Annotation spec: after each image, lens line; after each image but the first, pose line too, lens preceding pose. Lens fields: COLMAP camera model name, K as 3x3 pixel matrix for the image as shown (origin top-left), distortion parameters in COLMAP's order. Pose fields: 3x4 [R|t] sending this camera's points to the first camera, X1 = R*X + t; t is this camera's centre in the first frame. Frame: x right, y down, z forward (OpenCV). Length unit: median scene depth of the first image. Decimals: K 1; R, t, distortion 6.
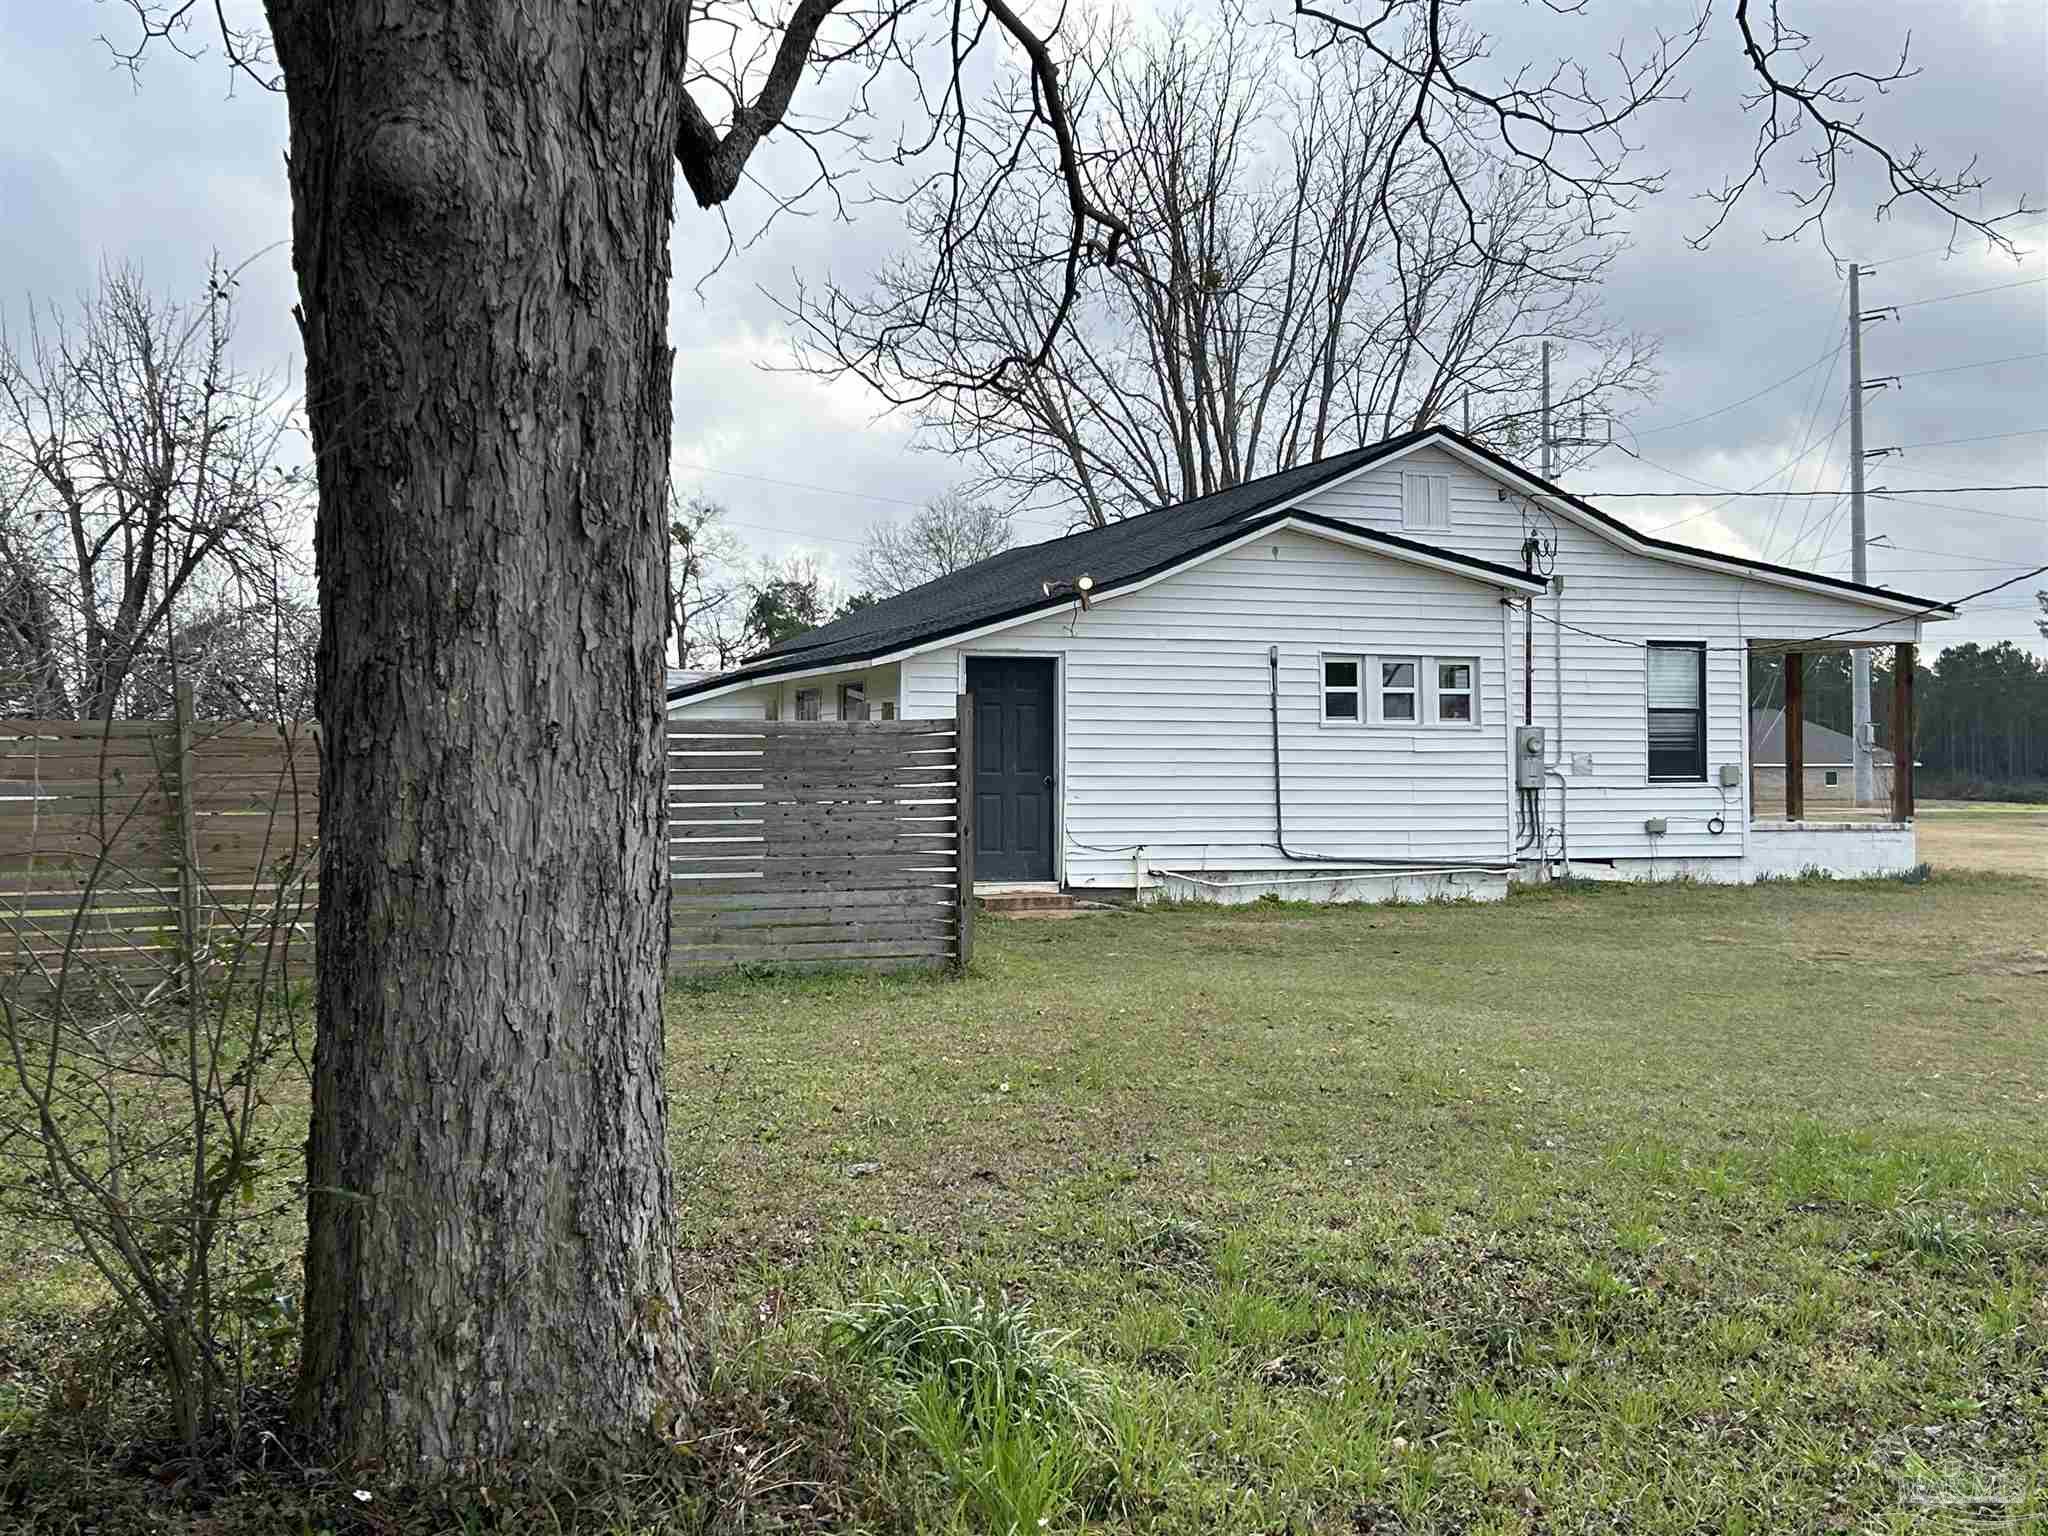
lens RADIAL K [[2331.8, 0, 1020.1], [0, 2331.8, 771.2], [0, 0, 1]] dist [0.044451, 0.000000]
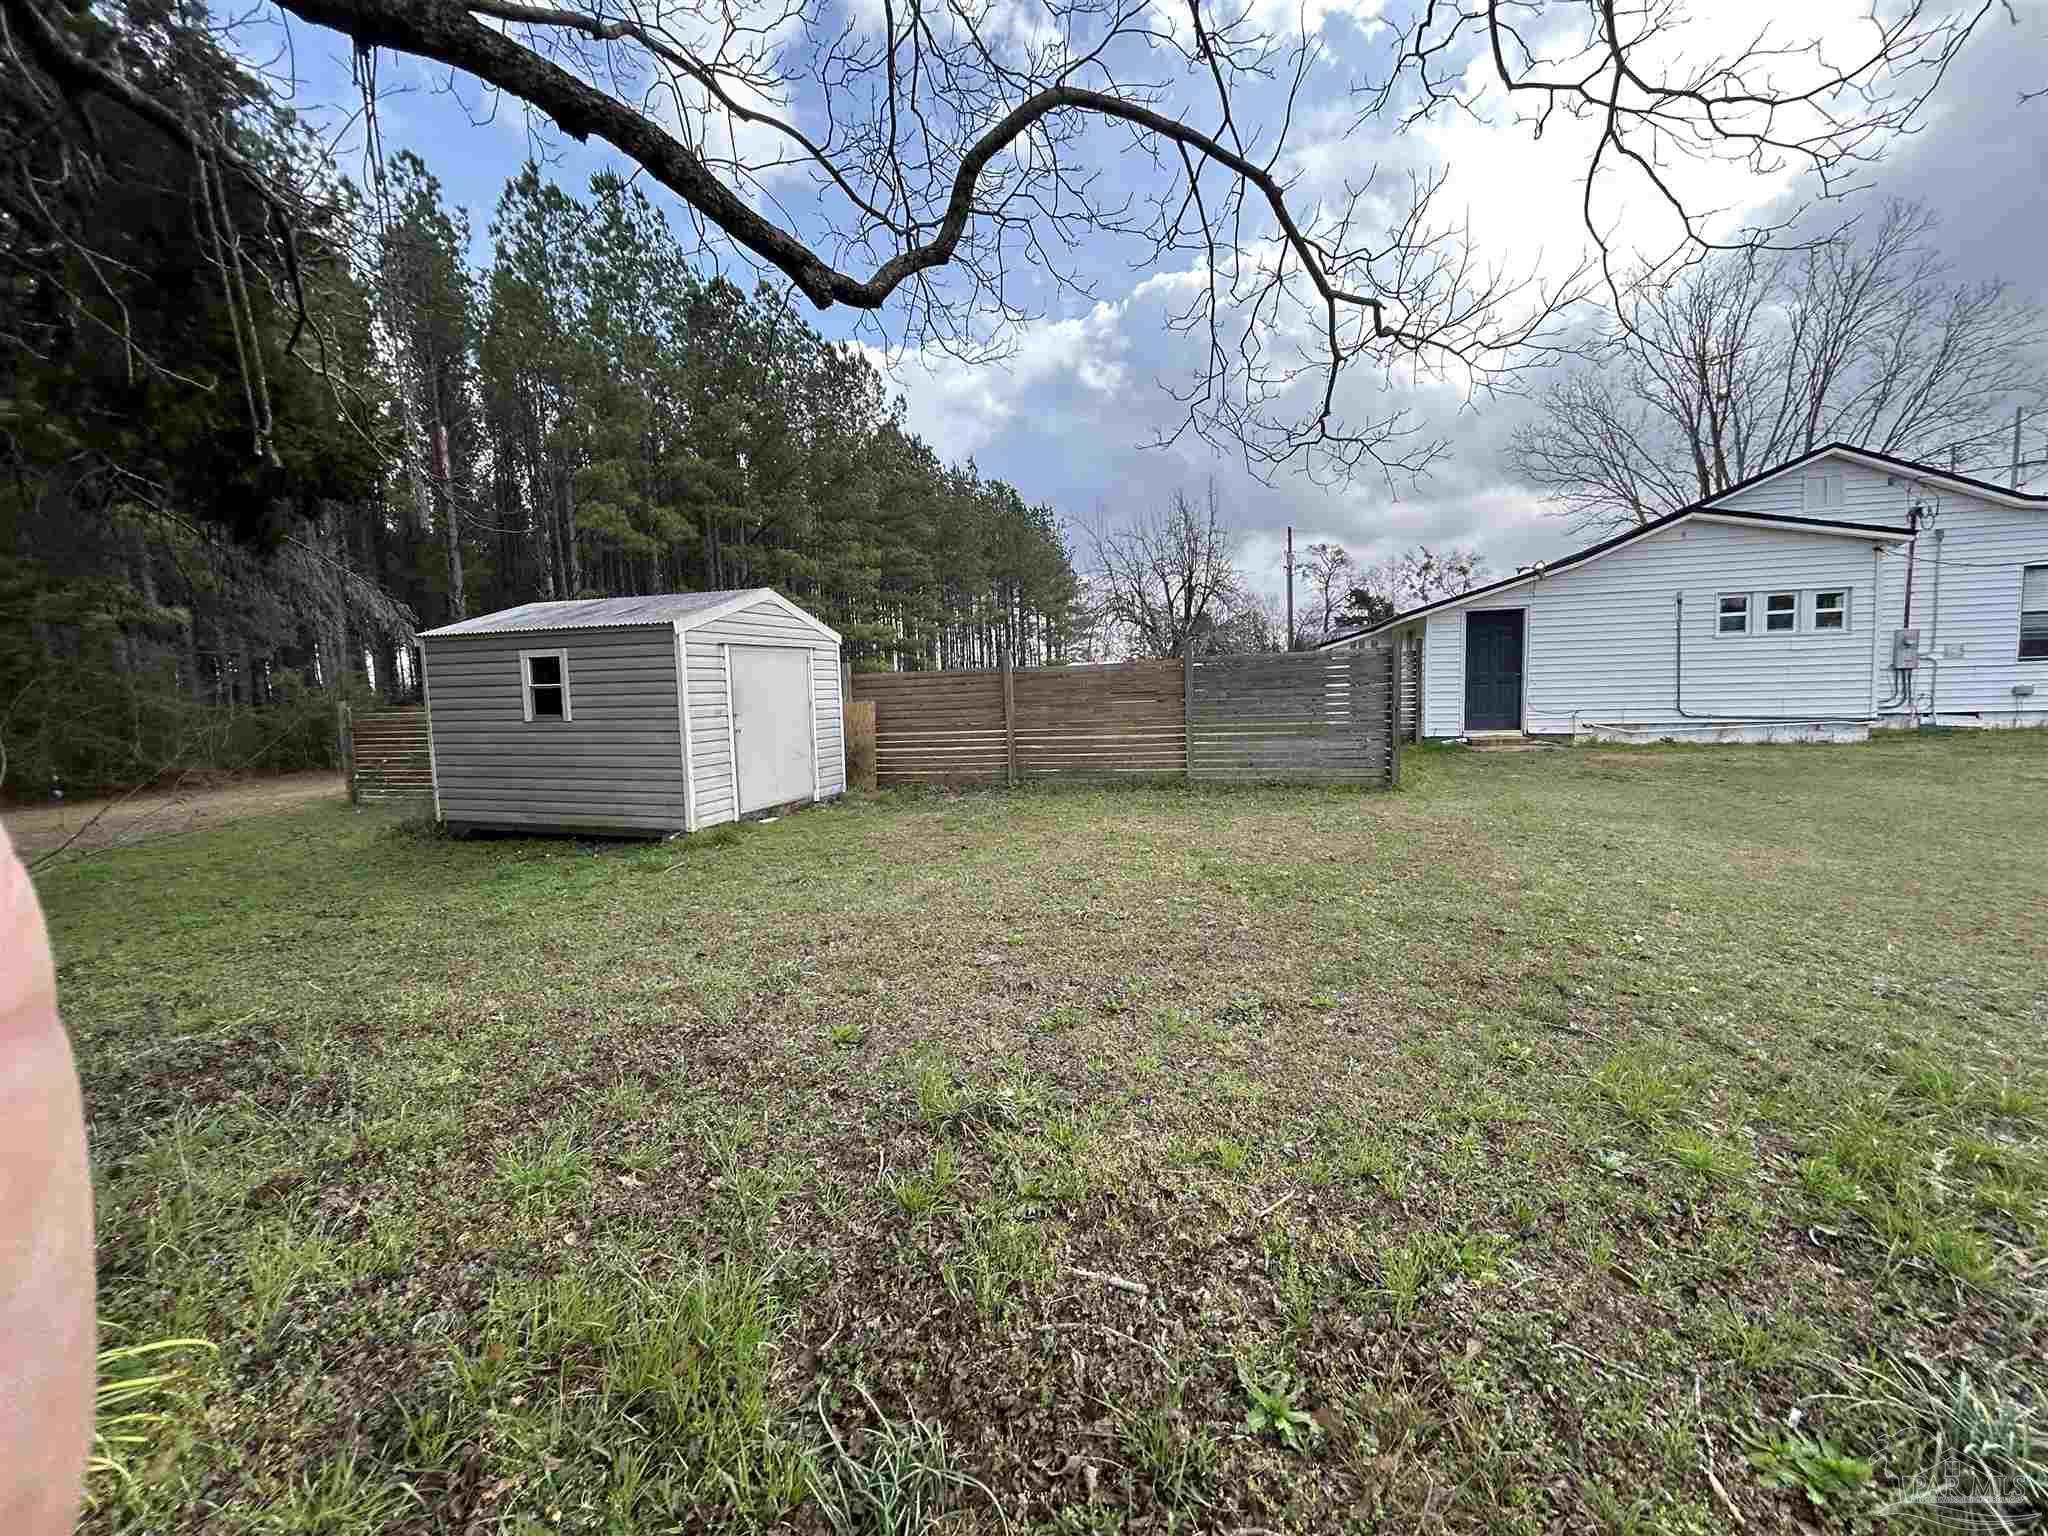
lens RADIAL K [[825.7, 0, 1048.0], [0, 825.7, 763.6], [0, 0, 1]] dist [-0.004026, 0.001224]
pose [[0.800039, 0.029596, -0.599218, 0.091769], [0.034383, 0.994879, 0.095044, -0.001639], [0.598963, -0.096642, 0.794924, 0.206341]]
